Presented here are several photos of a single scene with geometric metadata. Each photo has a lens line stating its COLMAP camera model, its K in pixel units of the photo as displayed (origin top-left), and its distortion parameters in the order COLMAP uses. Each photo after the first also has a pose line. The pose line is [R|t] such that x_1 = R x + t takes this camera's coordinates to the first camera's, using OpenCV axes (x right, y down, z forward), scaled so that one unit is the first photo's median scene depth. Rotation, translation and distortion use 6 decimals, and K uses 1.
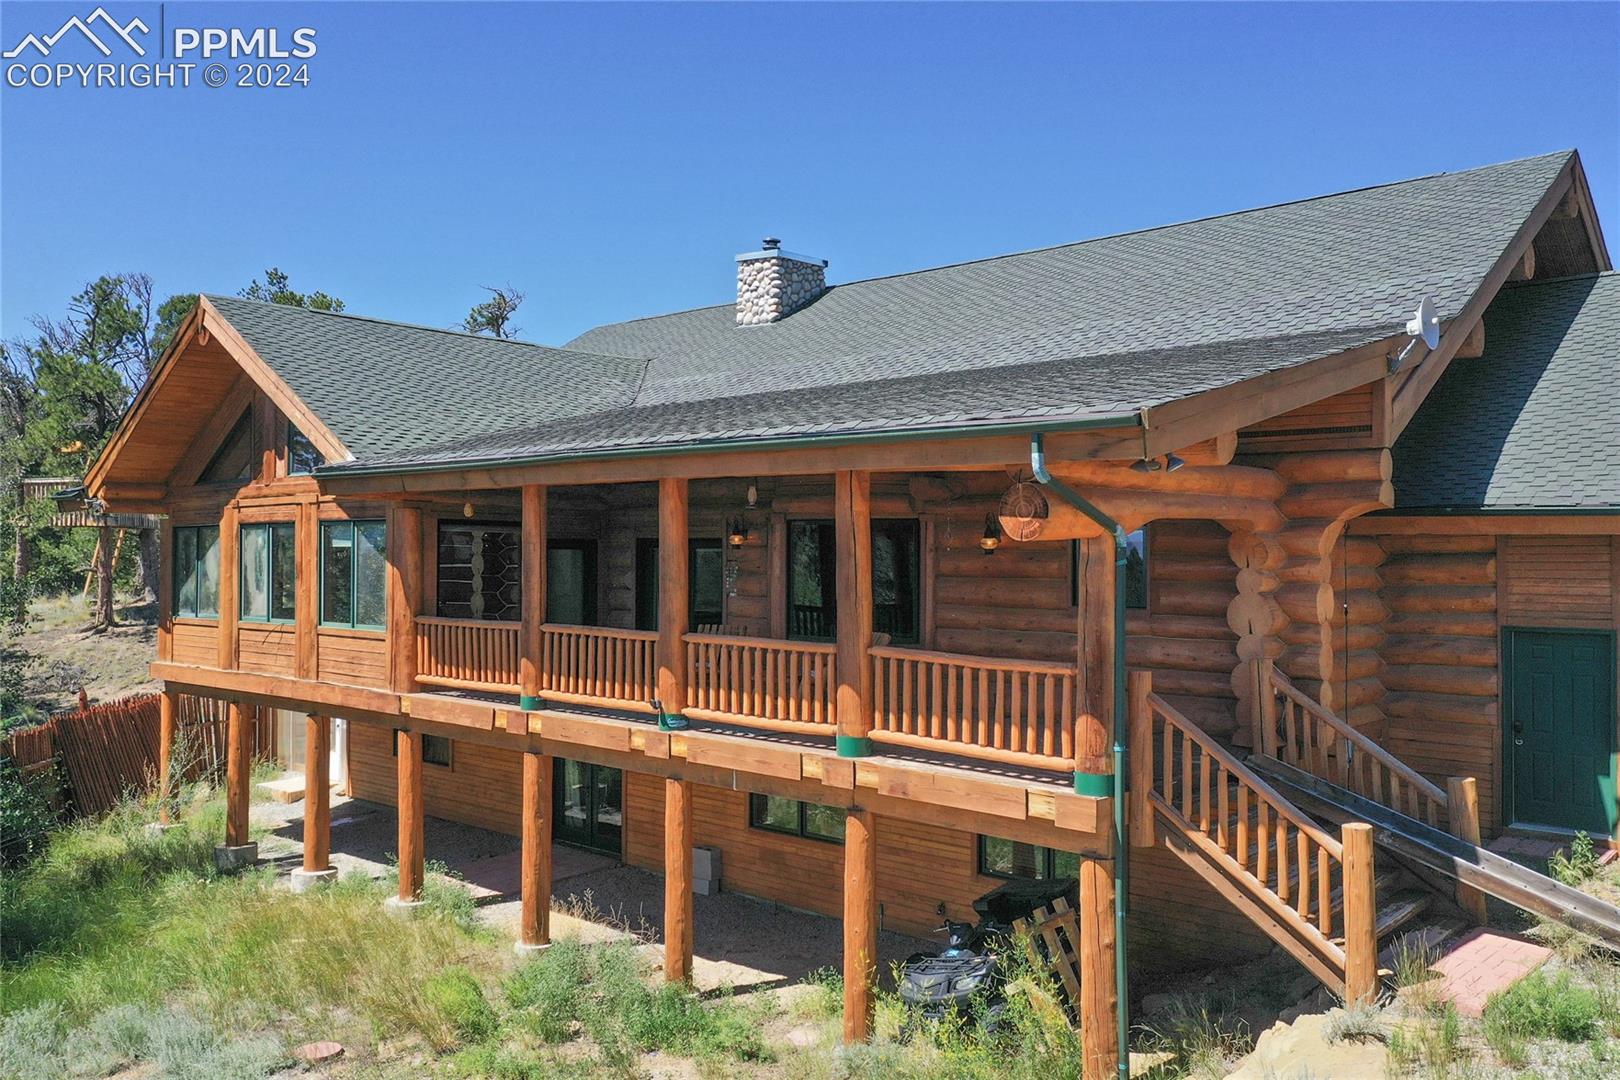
lens RADIAL K [[1303.8, 0, 810.0], [0, 1303.8, 540.0], [0, 0, 1]] dist [0.037368, 0.000829]
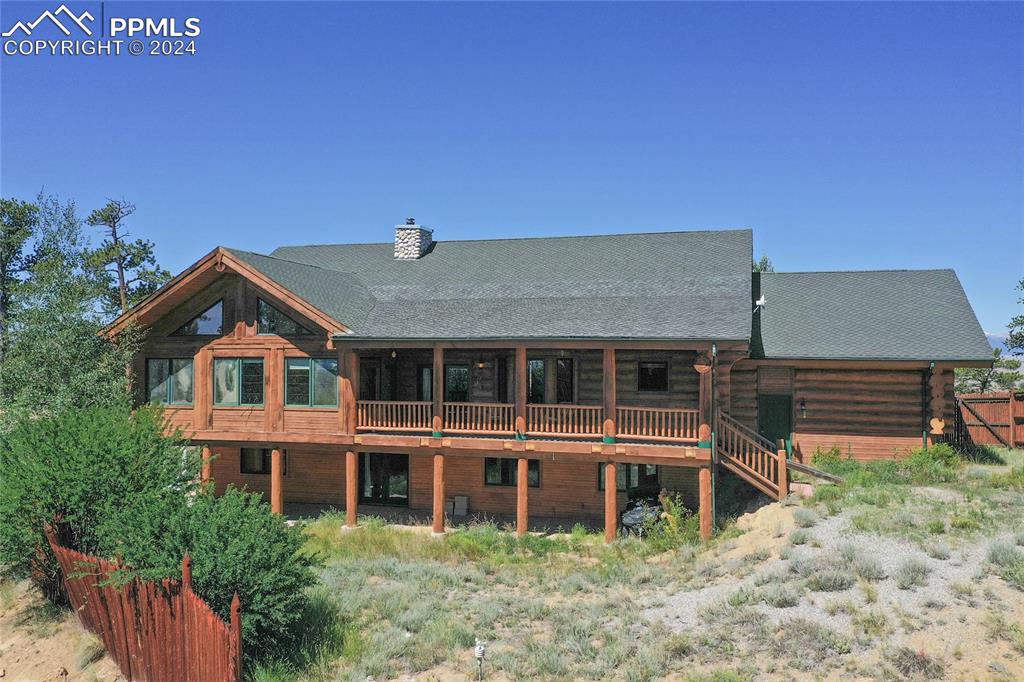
lens RADIAL K [[824.1, 0, 512.0], [0, 824.1, 341.0], [0, 0, 1]] dist [0.037368, 0.000829]
pose [[0.899796, 0.006087, 0.436268, -0.794053], [-0.003835, 0.999974, -0.006043, -0.042869], [-0.436294, 0.003765, 0.899796, -0.462288]]
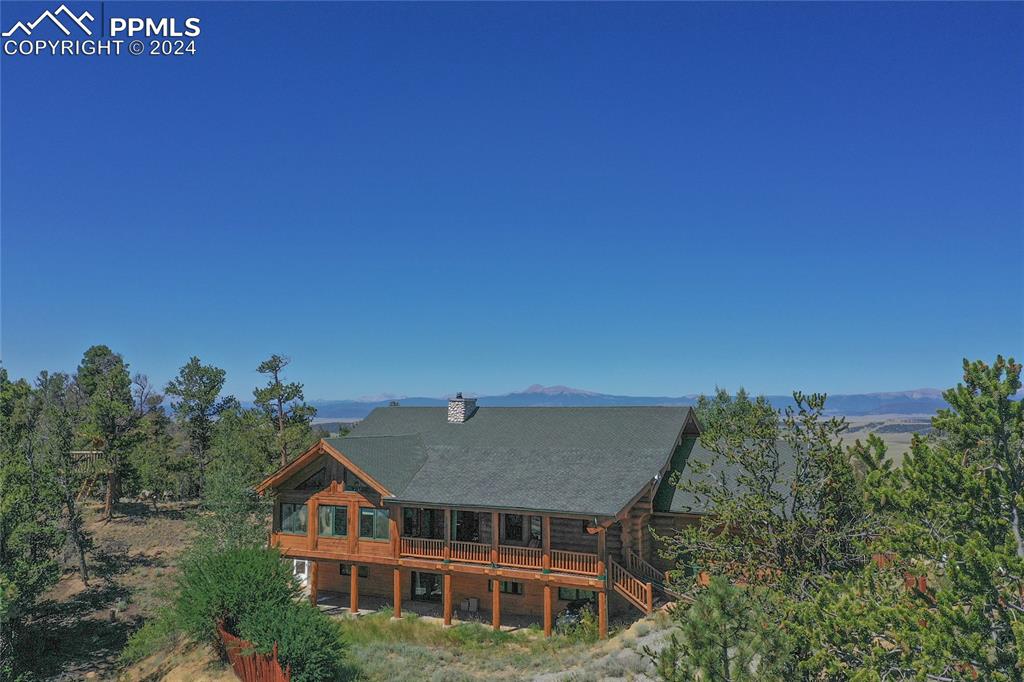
lens RADIAL K [[824.1, 0, 512.0], [0, 824.1, 341.0], [0, 0, 1]] dist [0.037368, 0.000829]
pose [[0.966020, 0.017672, 0.257864, -0.698106], [0.001250, 0.997329, -0.073033, -0.360796], [-0.258465, 0.070874, 0.963417, -1.507702]]
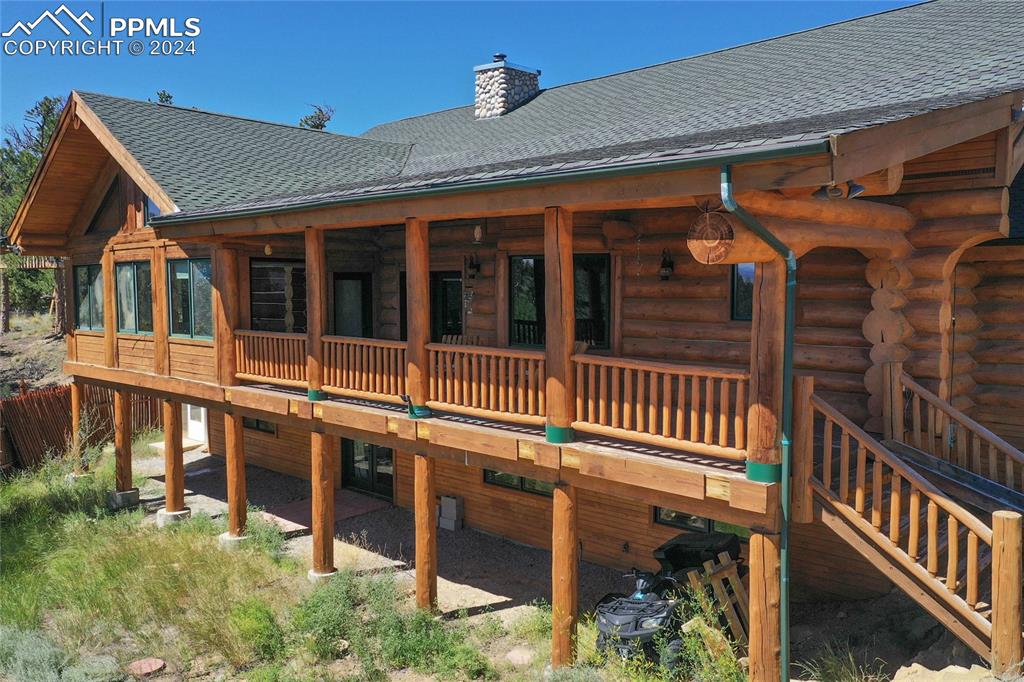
lens RADIAL K [[824.1, 0, 512.0], [0, 824.1, 341.0], [0, 0, 1]] dist [0.037368, 0.000829]
pose [[0.999692, -0.004004, -0.024507, 0.006281], [0.005871, 0.997048, 0.076560, 0.007489], [0.024129, -0.076680, 0.996764, 0.182015]]
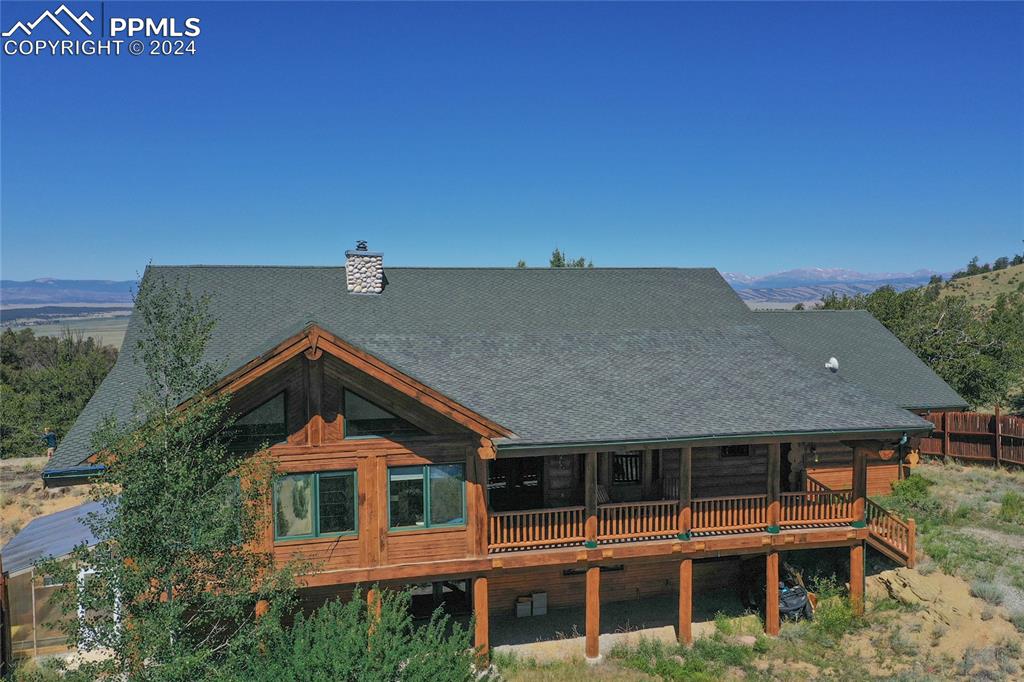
lens RADIAL K [[824.1, 0, 512.0], [0, 824.1, 341.0], [0, 0, 1]] dist [0.037368, 0.000829]
pose [[0.551716, -0.054139, 0.832273, -1.413473], [0.000573, 0.997915, 0.064534, -0.291997], [-0.834032, -0.035127, 0.550597, 0.415352]]
